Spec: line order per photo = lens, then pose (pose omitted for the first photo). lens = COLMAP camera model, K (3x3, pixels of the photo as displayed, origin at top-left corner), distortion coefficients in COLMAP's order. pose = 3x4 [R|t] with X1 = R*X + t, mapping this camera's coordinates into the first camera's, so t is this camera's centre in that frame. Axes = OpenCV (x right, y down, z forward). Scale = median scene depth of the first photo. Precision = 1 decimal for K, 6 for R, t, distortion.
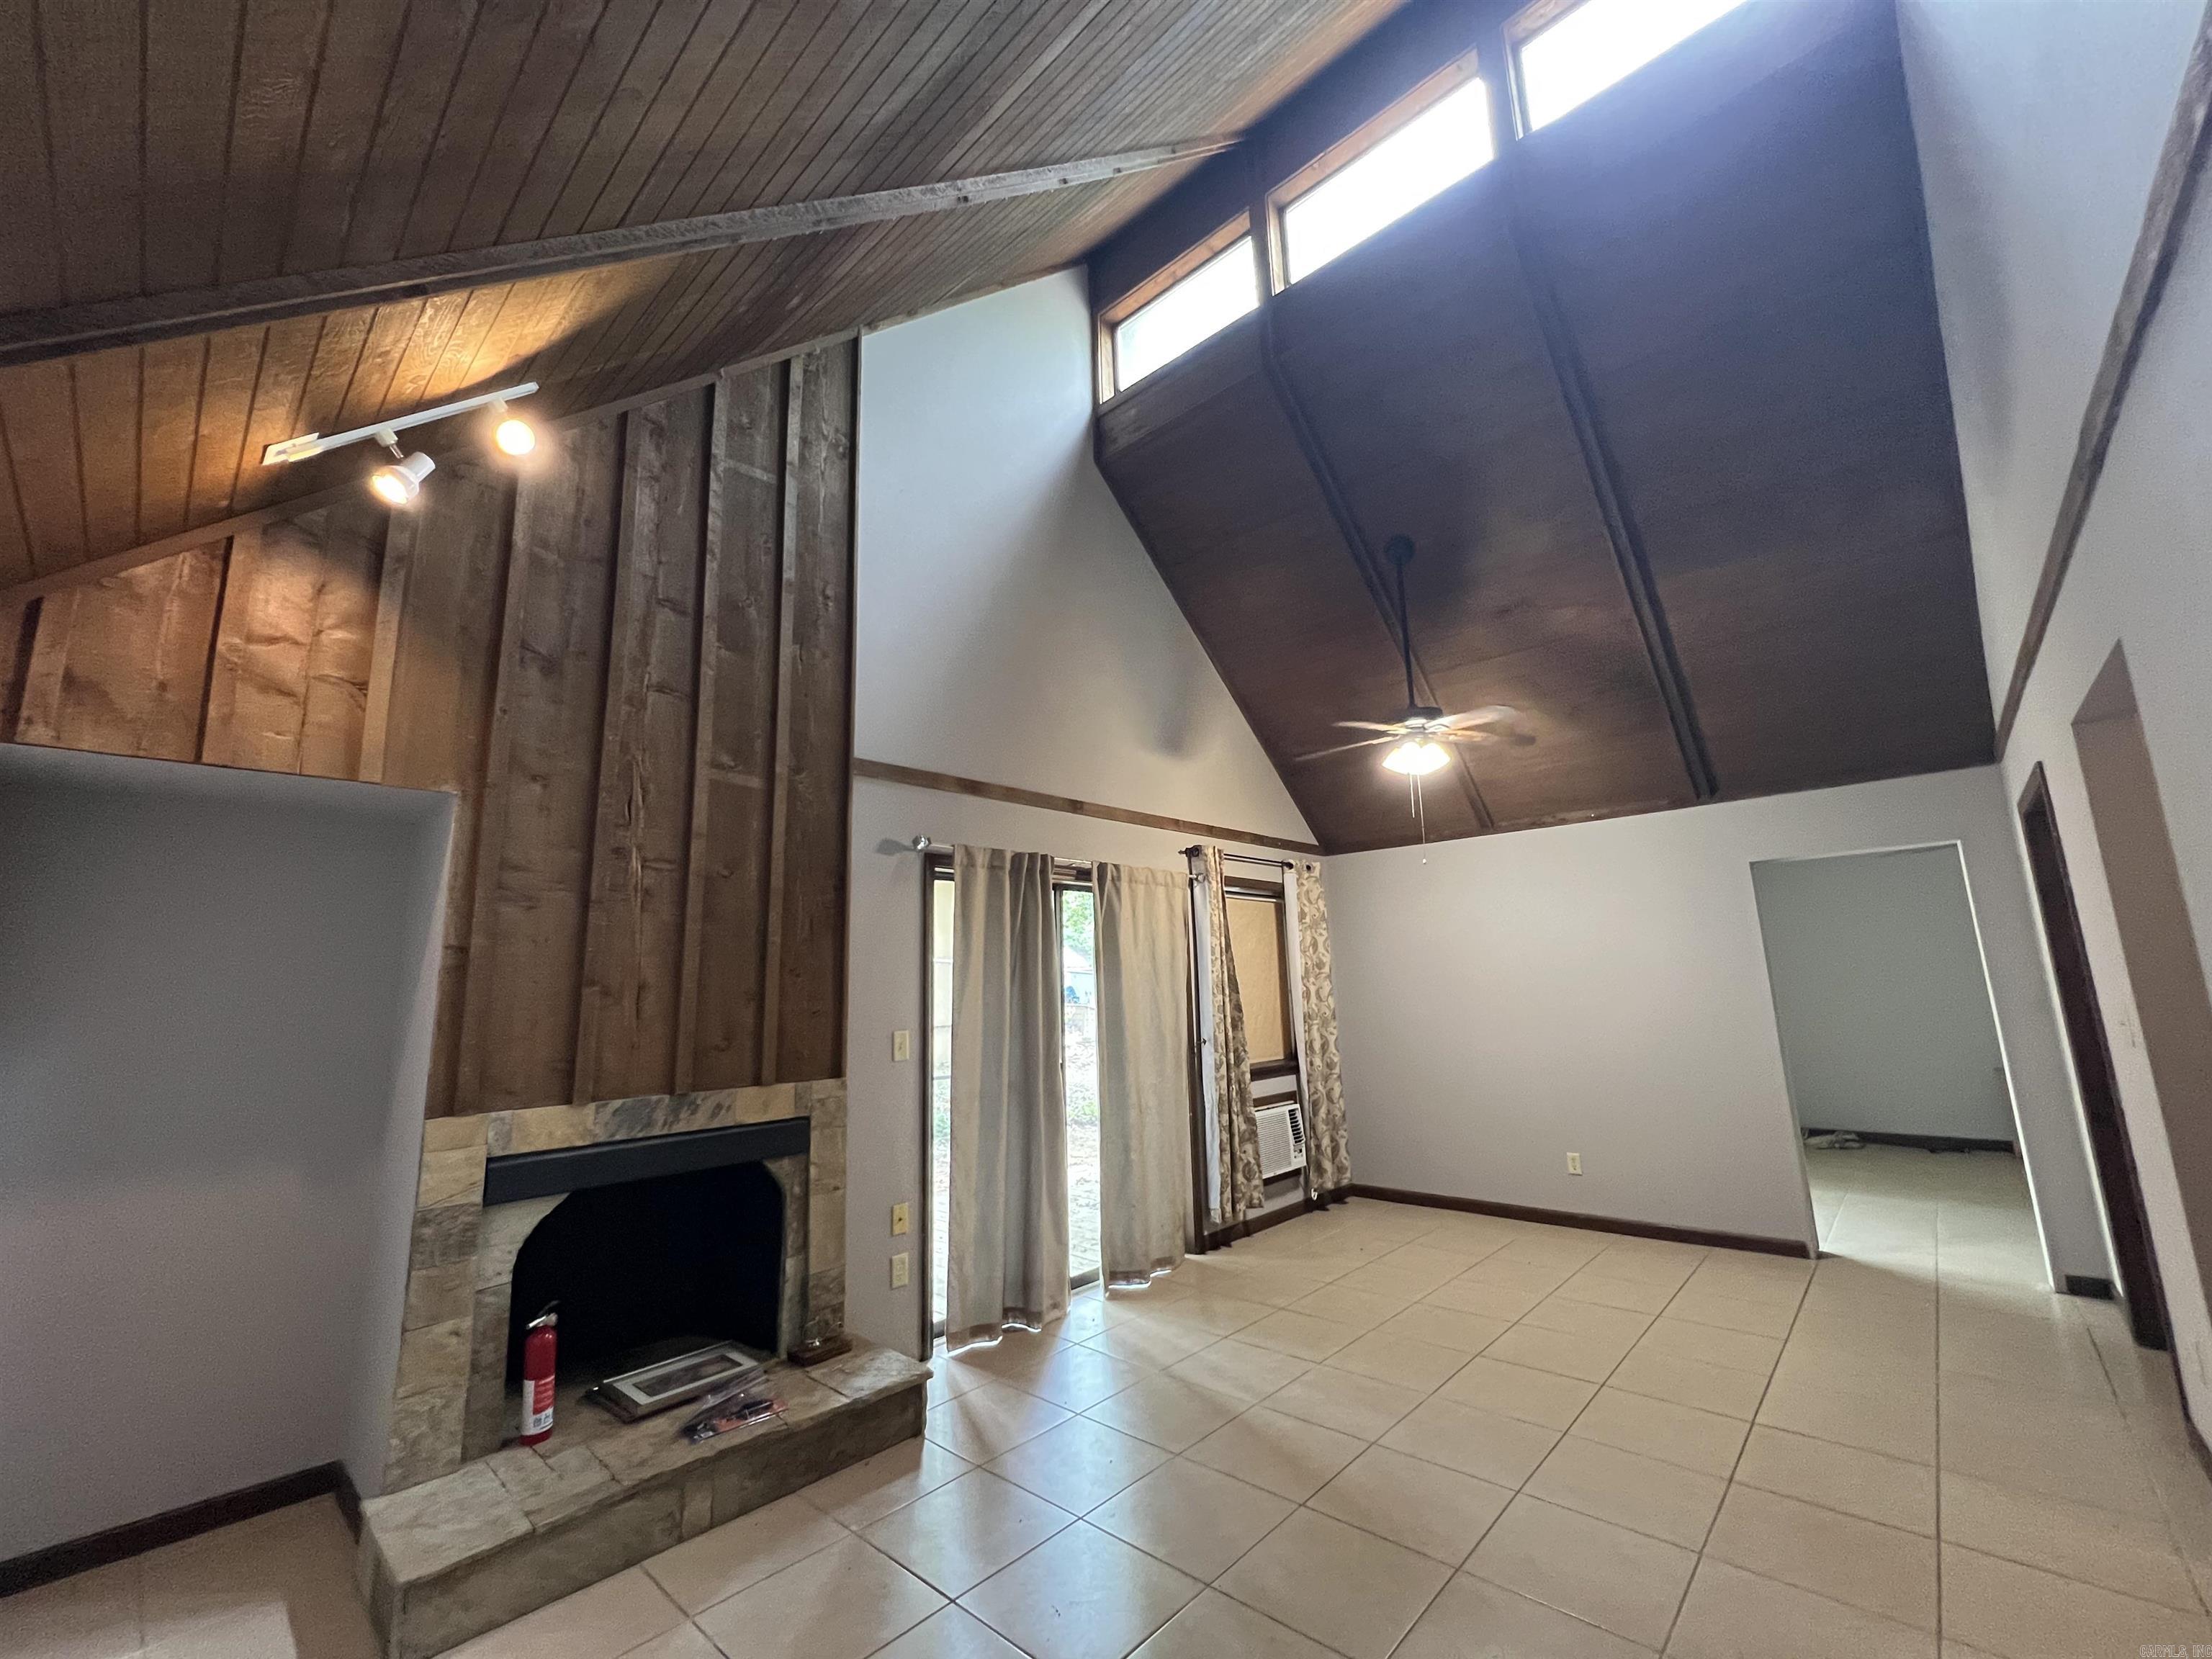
lens RADIAL K [[883.9, 0, 1114.8], [0, 883.9, 832.3], [0, 0, 1]] dist [0.000268, 0.000036]
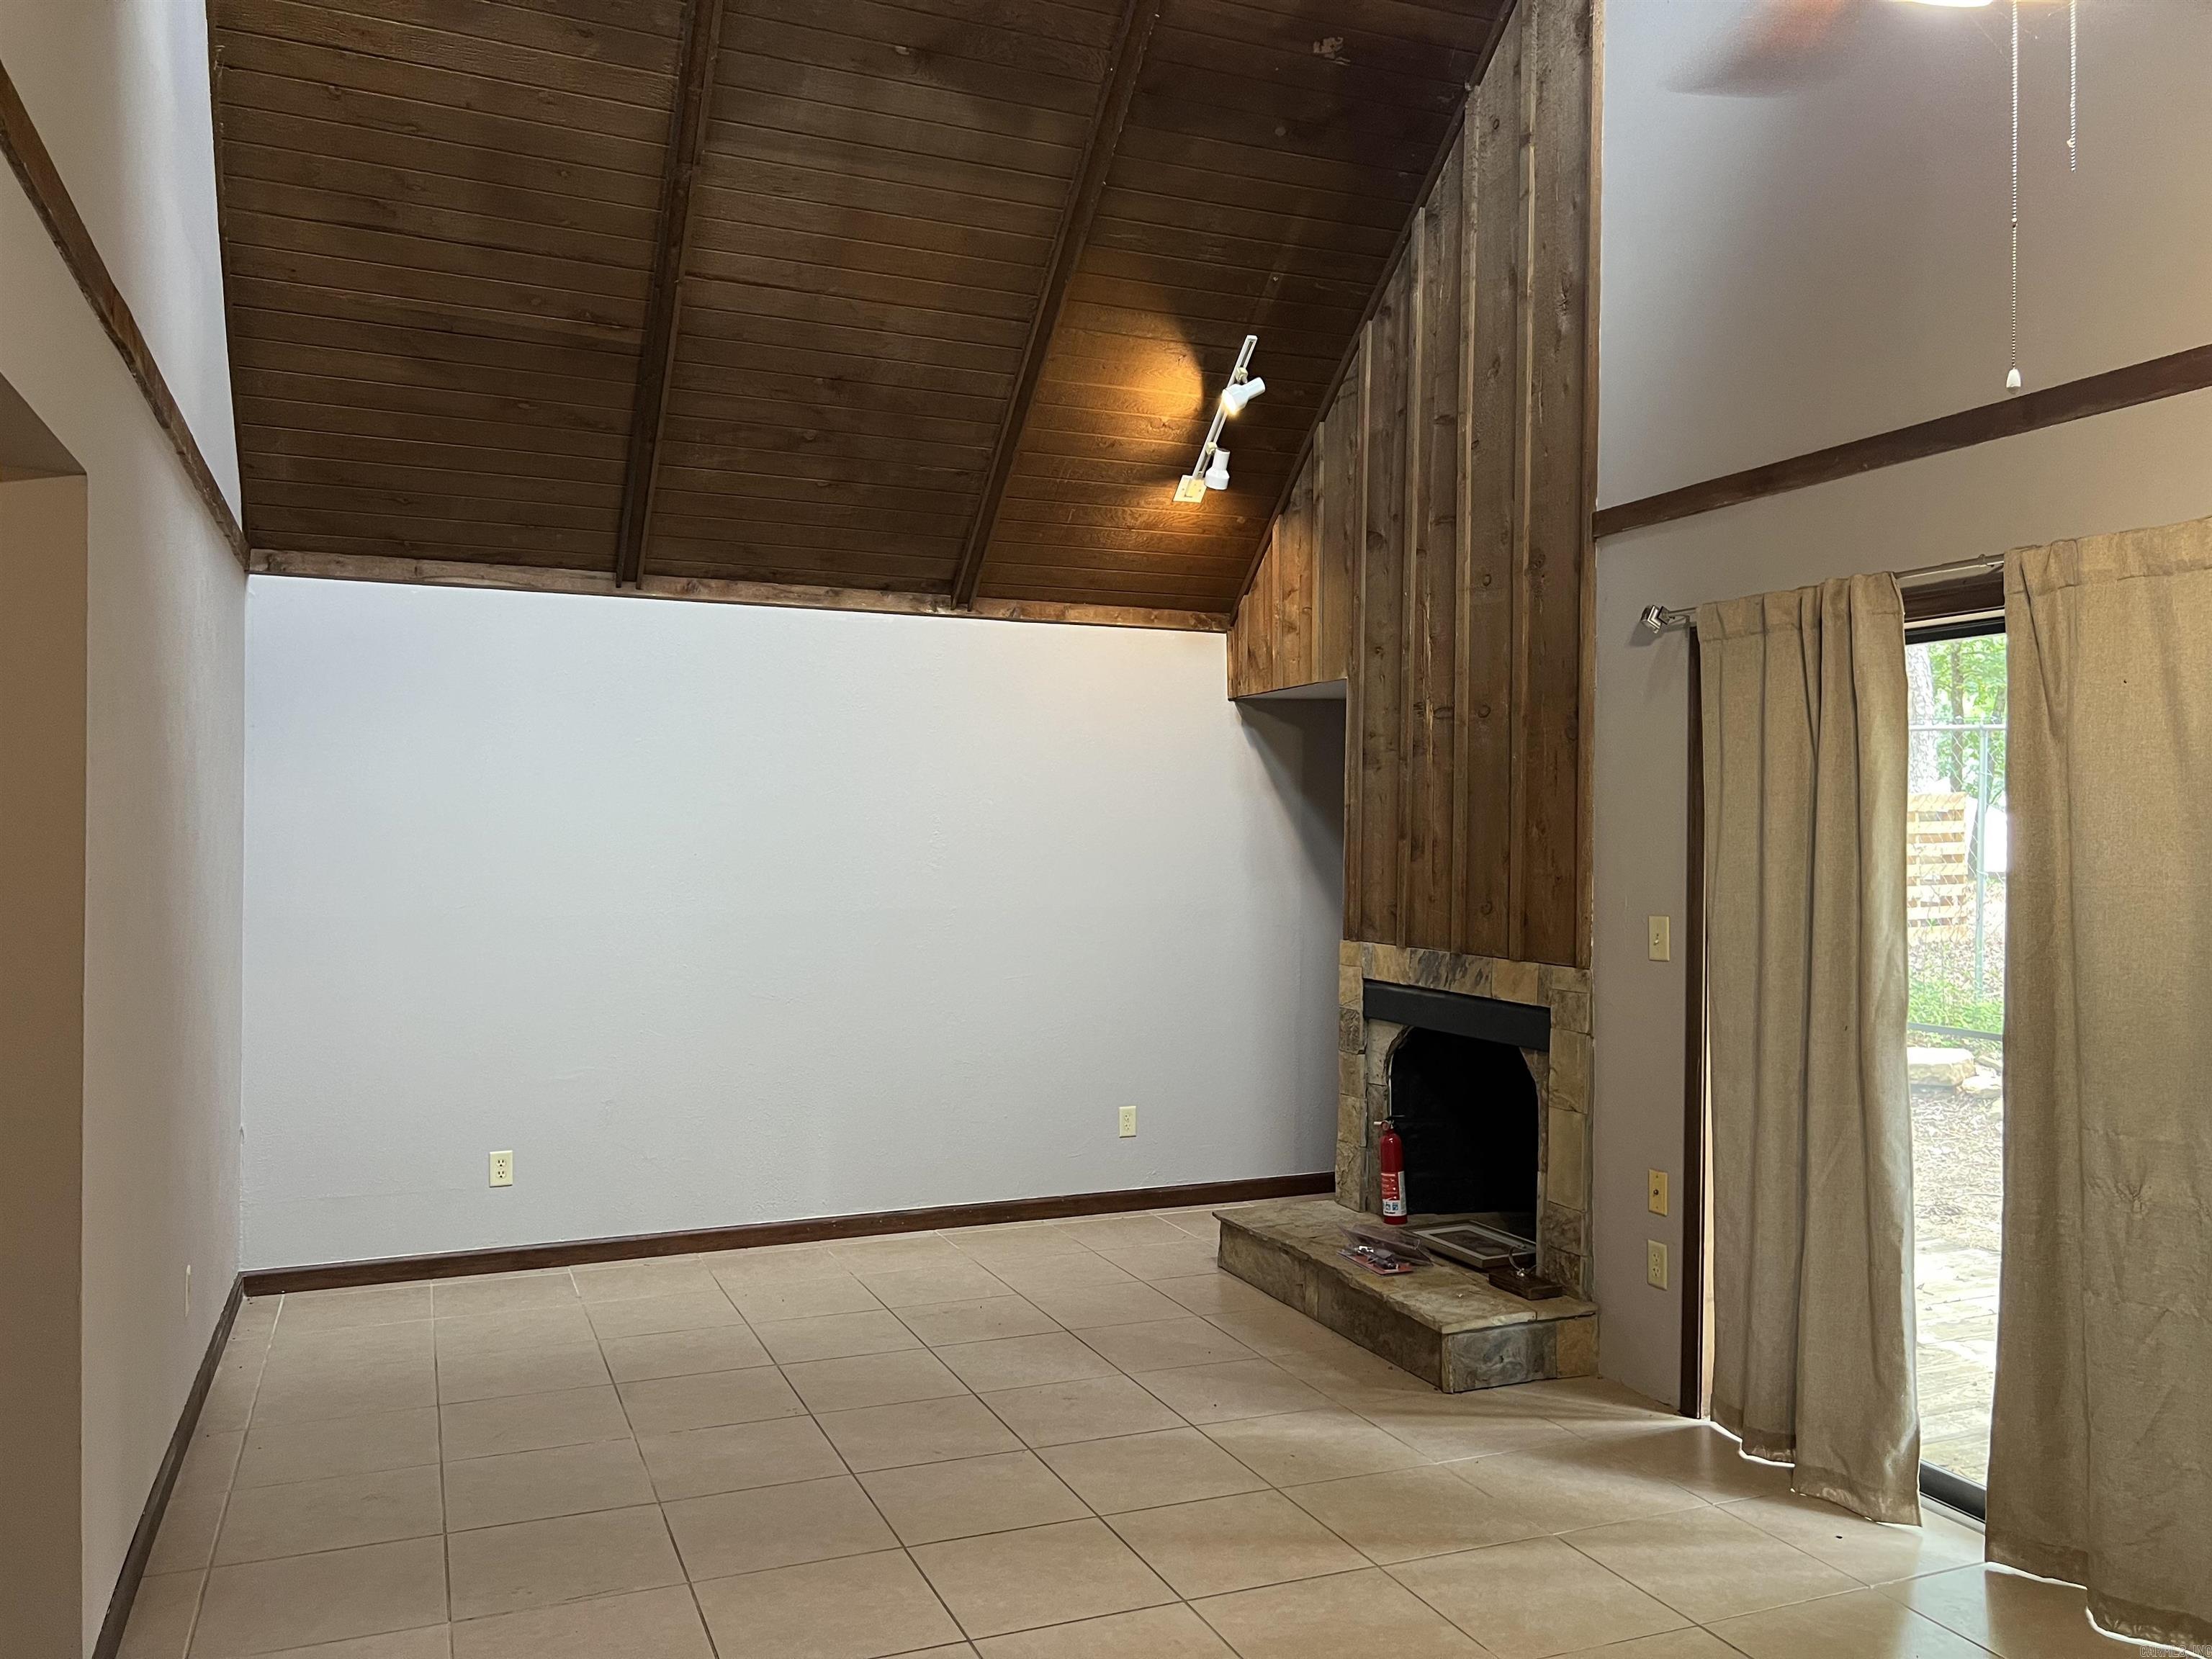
lens RADIAL K [[1653.3, 0, 1110.2], [0, 1653.3, 819.8], [0, 0, 1]] dist [-0.004982, -0.001692]
pose [[-0.423488, 0.004514, -0.905890, 1.268222], [0.149564, 0.986613, -0.065002, 0.215131], [0.893470, -0.163016, -0.418494, 1.436243]]
